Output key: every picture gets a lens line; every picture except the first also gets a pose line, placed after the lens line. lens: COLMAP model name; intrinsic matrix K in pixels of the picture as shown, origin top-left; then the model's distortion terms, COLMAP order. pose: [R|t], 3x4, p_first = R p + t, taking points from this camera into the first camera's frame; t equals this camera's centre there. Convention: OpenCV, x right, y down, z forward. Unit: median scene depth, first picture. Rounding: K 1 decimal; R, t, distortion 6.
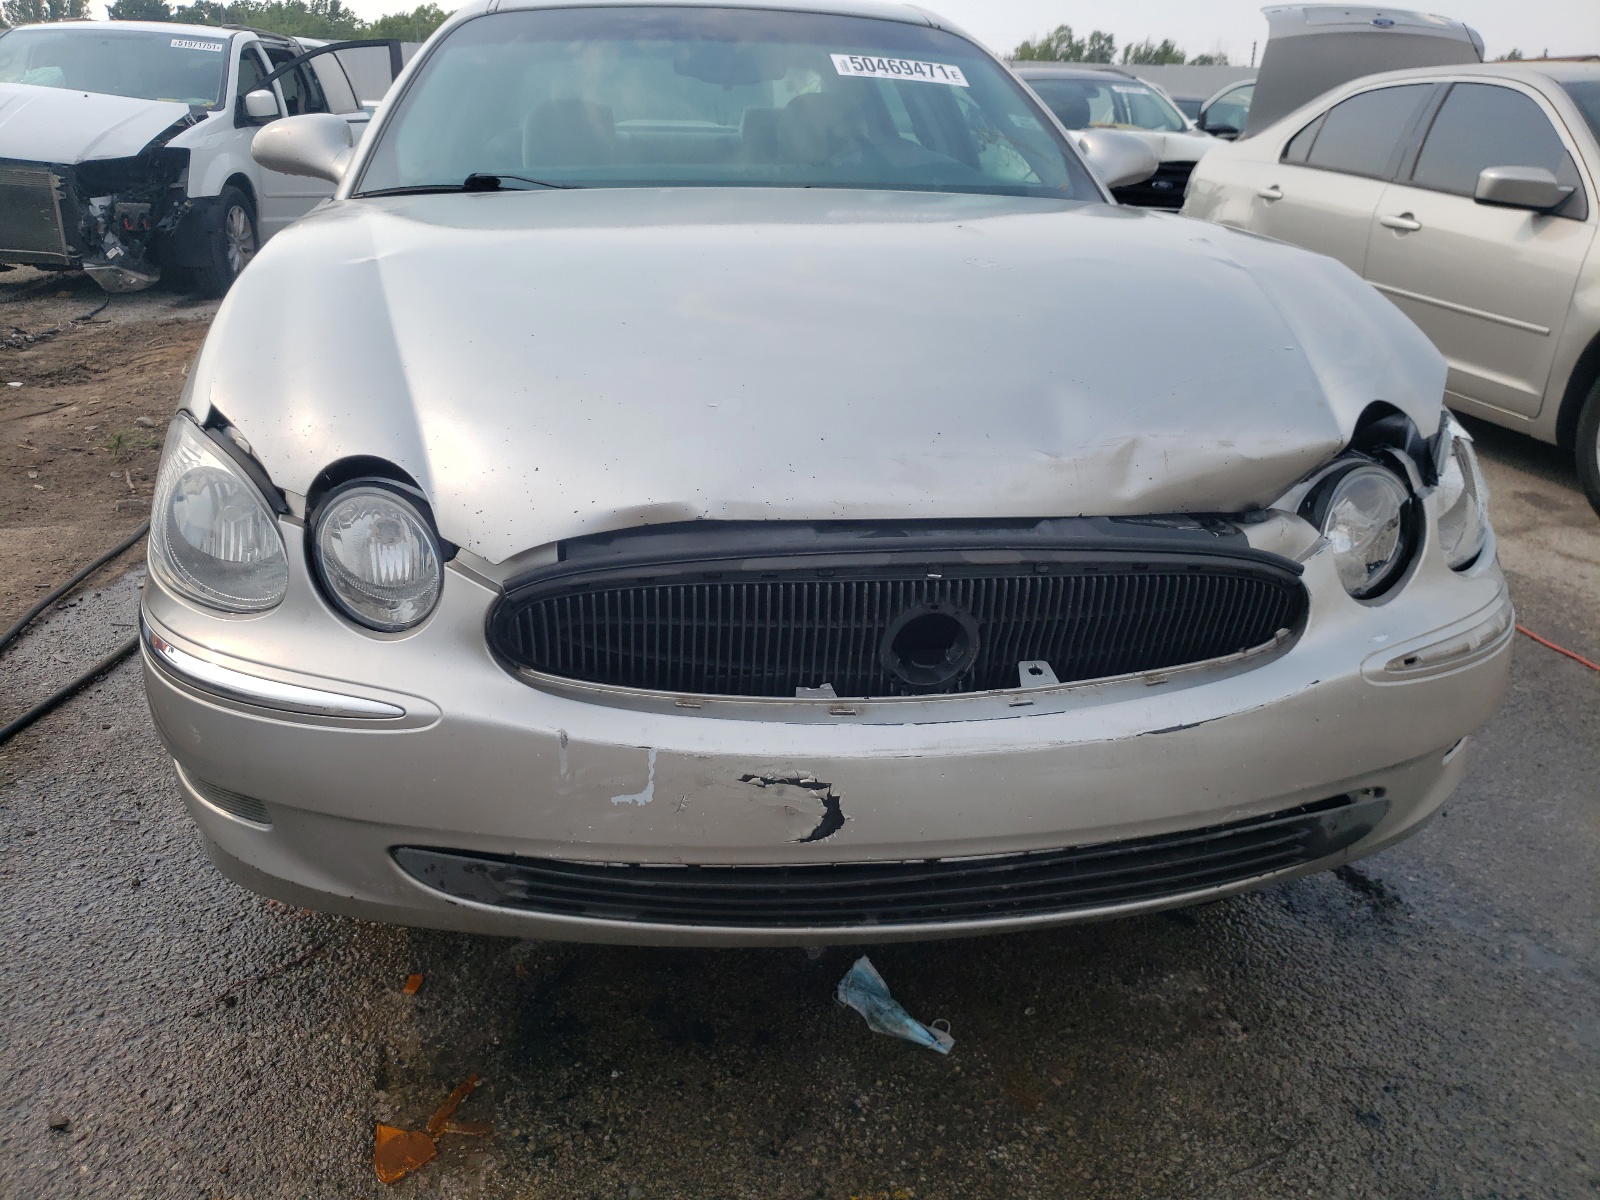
lens RADIAL K [[1235.0, 0, 800.0], [0, 1235.0, 566.1], [0, 0, 1]] dist [0.004271, 0.001422]
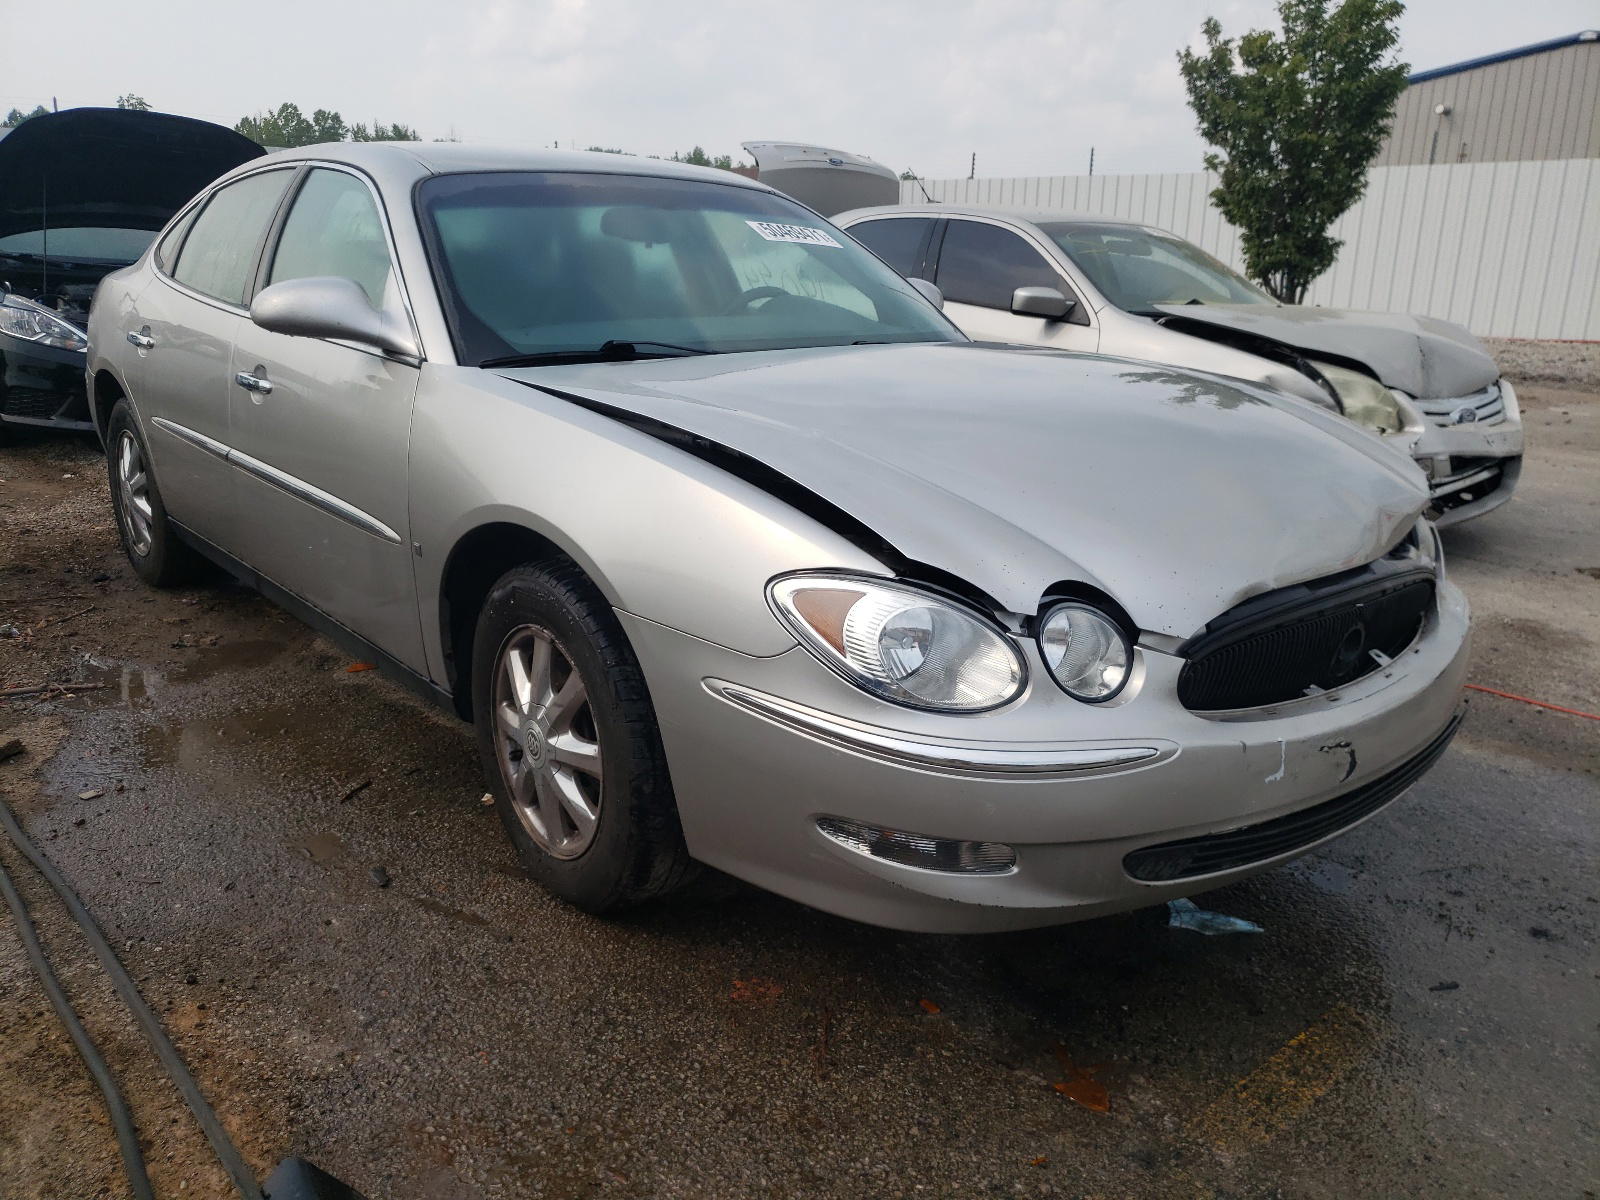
lens RADIAL K [[1202.3, 0, 800.0], [0, 1202.3, 600.0], [0, 0, 1]] dist [-0.002371, -0.001218]
pose [[0.860764, -0.143091, 0.488477, -1.290716], [0.159433, 0.987174, 0.008232, -0.129728], [-0.483390, 0.070793, 0.872538, -0.030185]]
